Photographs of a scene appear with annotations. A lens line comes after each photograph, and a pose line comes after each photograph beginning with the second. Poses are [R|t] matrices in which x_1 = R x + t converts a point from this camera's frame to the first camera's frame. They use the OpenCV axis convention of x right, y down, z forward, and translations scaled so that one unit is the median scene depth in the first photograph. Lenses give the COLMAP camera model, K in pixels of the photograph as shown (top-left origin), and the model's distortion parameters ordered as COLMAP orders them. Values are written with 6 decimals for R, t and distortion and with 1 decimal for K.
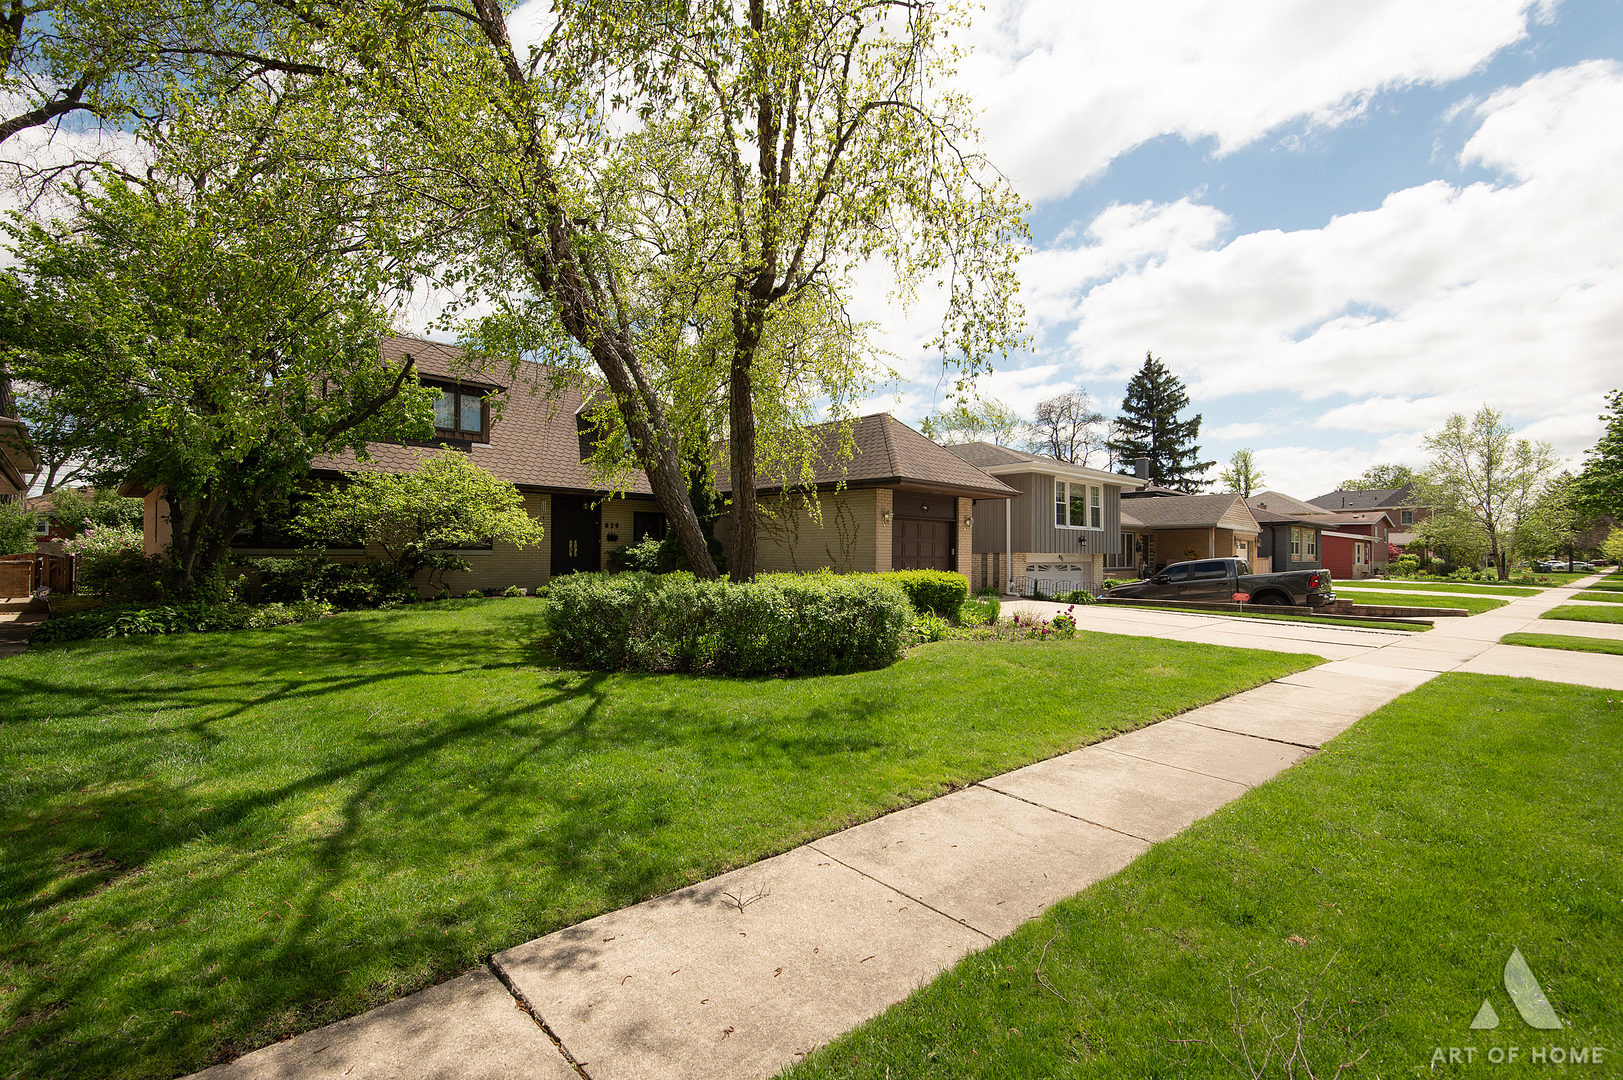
lens RADIAL K [[732.9, 0, 811.6], [0, 732.9, 546.1], [0, 0, 1]] dist [0.004622, 0.000110]
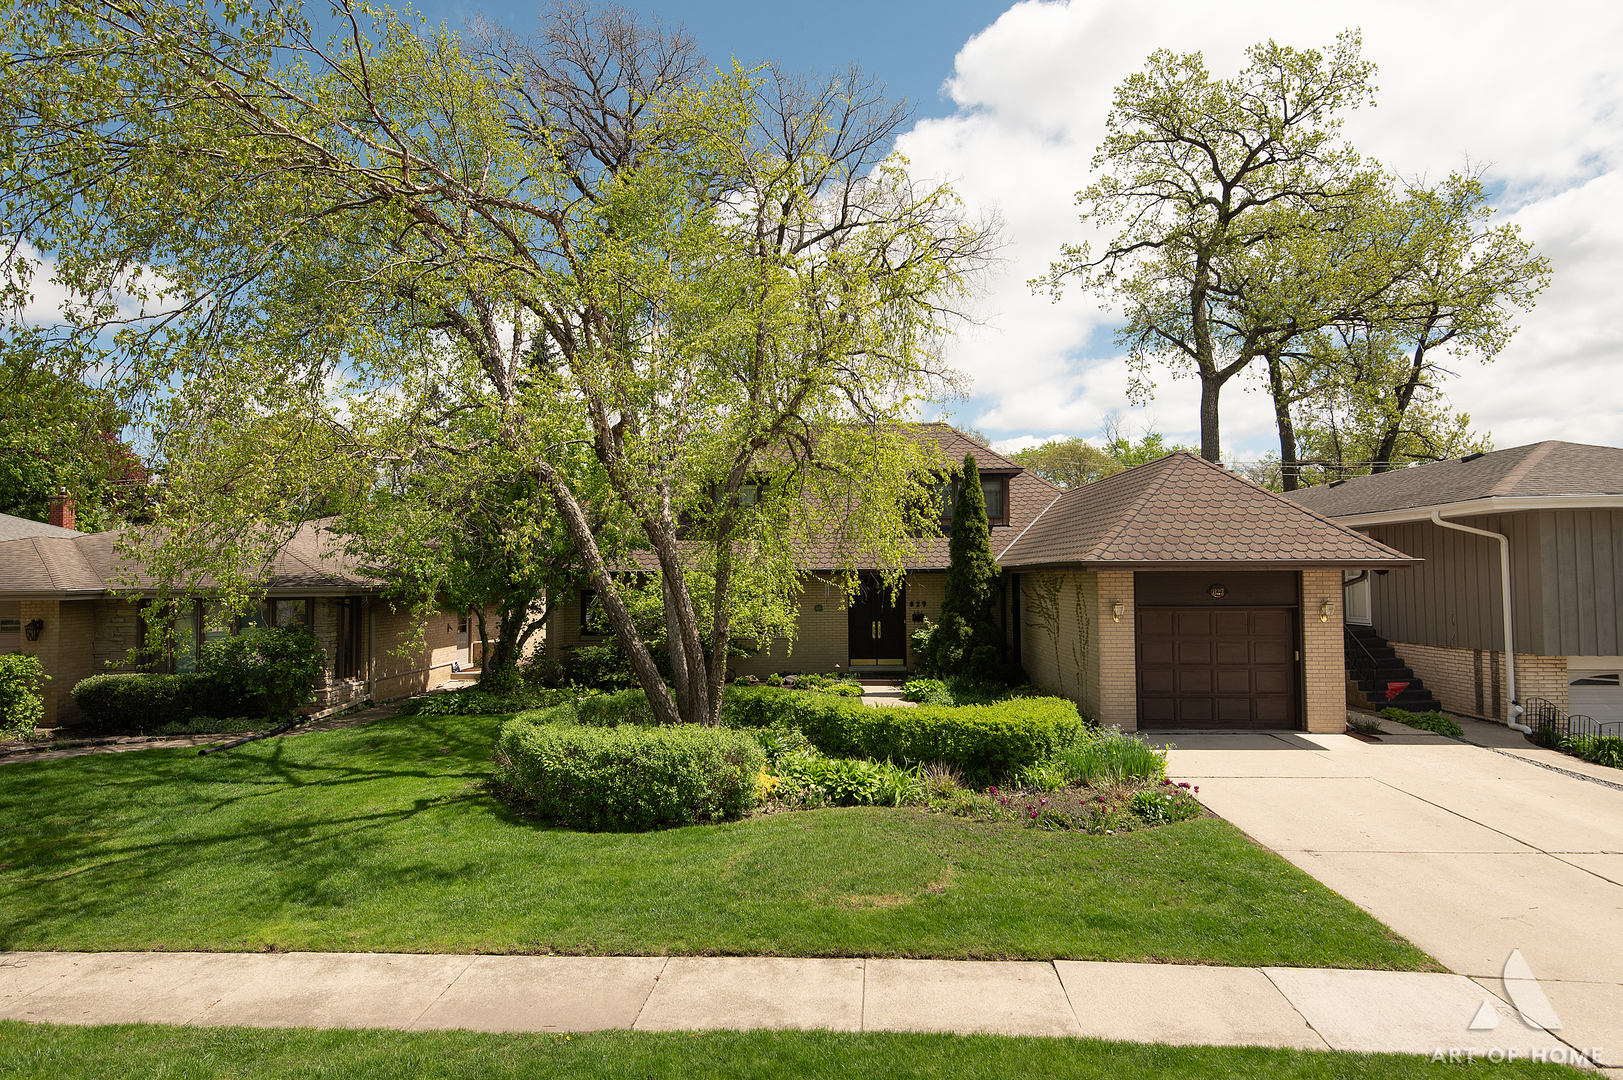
lens RADIAL K [[951.6, 0, 811.3], [0, 951.6, 537.0], [0, 0, 1]] dist [0.008604, 0.001171]
pose [[0.703760, -0.042670, -0.709155, 0.487471], [0.019009, 0.998968, -0.041243, -0.069229], [0.710184, 0.015545, 0.703845, 0.119529]]
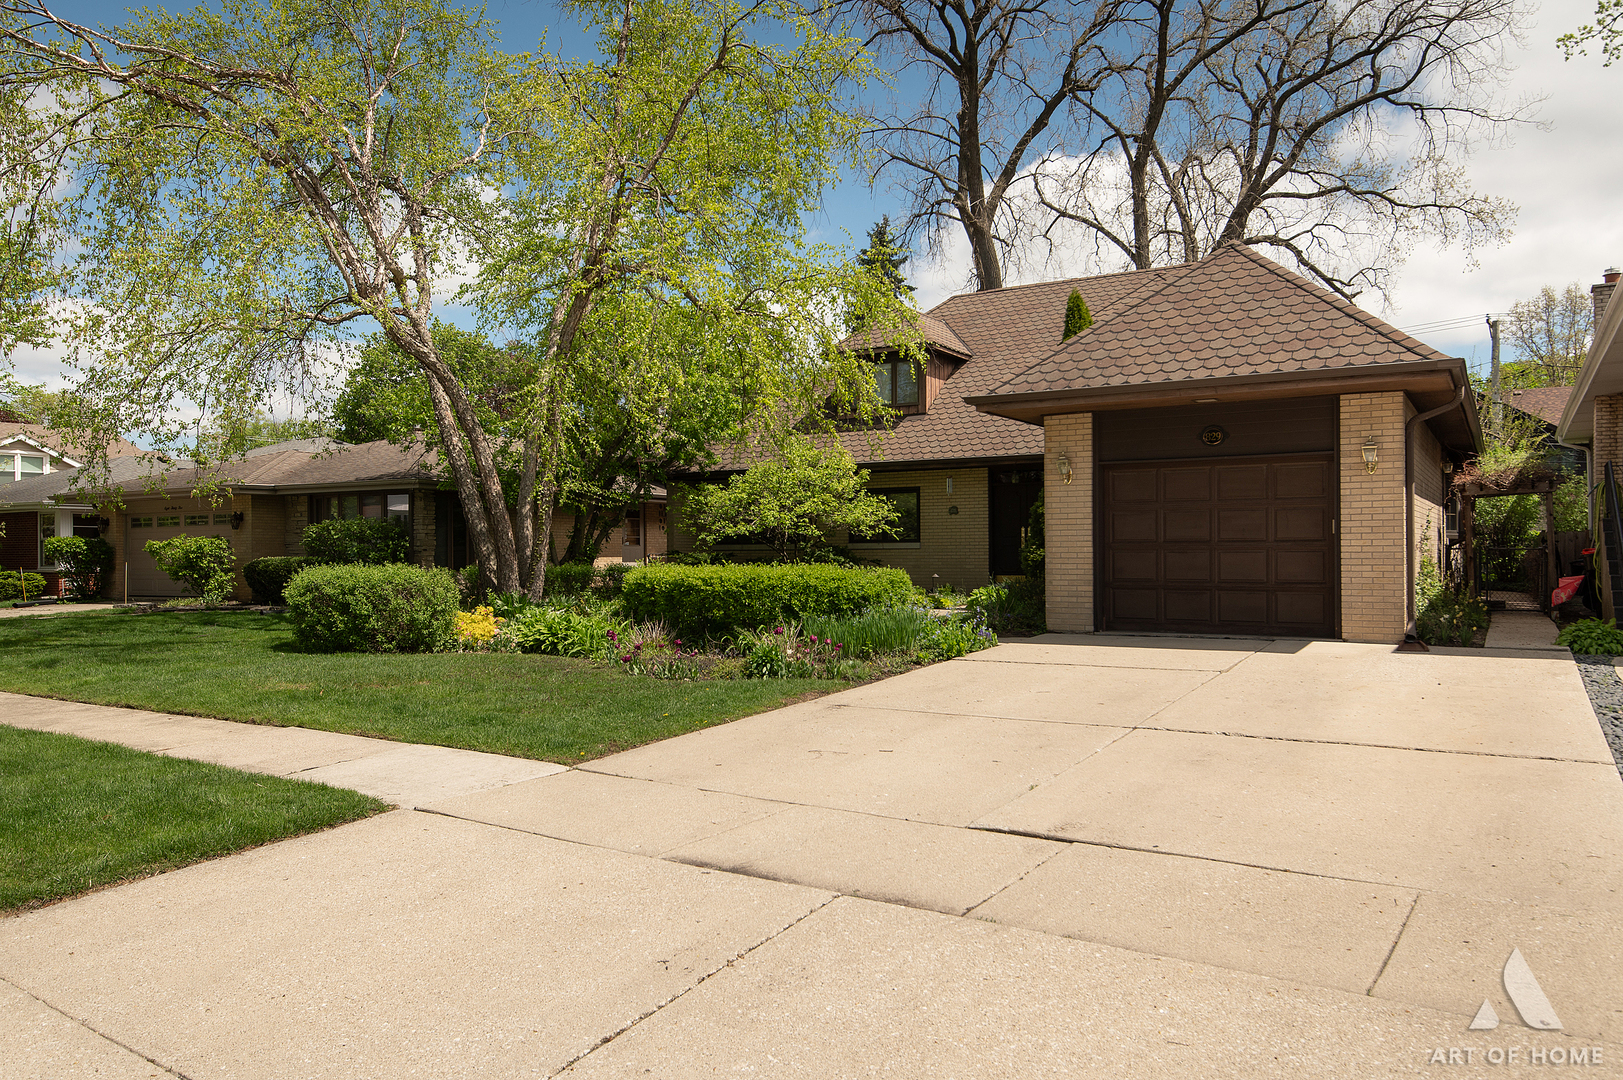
lens RADIAL K [[1194.1, 0, 811.6], [0, 1194.1, 542.7], [0, 0, 1]] dist [-0.000452, -0.000856]
pose [[0.227072, -0.018440, -0.973703, 0.799555], [0.018308, 0.999725, -0.014663, 0.023389], [0.973706, -0.014497, 0.227347, 0.563915]]
